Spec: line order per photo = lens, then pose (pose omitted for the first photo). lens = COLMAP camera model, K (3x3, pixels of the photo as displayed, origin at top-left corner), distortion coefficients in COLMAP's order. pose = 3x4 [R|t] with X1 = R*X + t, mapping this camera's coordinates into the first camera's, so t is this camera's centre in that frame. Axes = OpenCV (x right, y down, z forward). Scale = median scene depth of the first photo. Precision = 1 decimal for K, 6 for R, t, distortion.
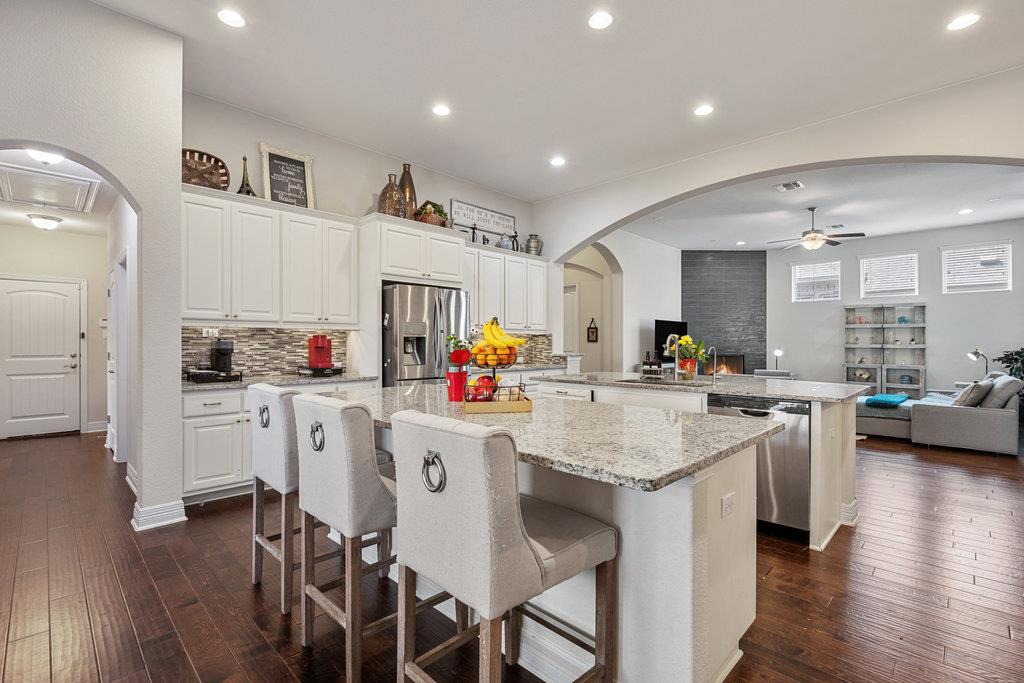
lens RADIAL K [[446.8, 0, 512.0], [0, 446.8, 341.5], [0, 0, 1]] dist [-0.057914, 0.000008]
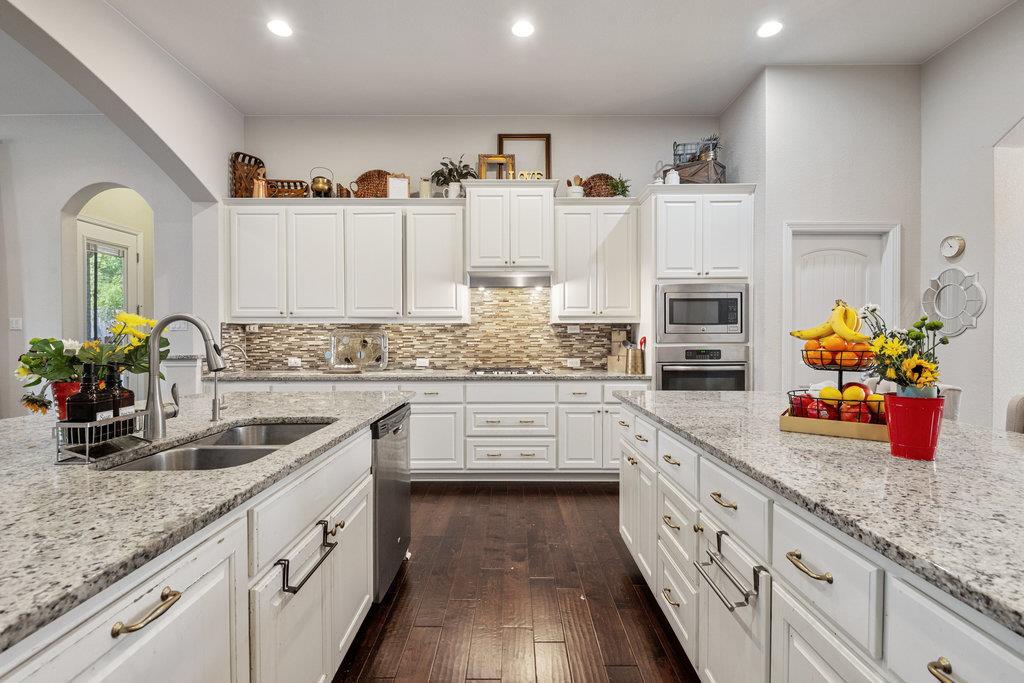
lens RADIAL K [[465.2, 0, 512.0], [0, 465.2, 341.5], [0, 0, 1]] dist [-0.000120, -0.000075]
pose [[0.685683, 0.001504, -0.727899, 0.421231], [0.006337, 0.999948, 0.008035, 0.004124], [0.727873, -0.010122, 0.685637, 0.449319]]
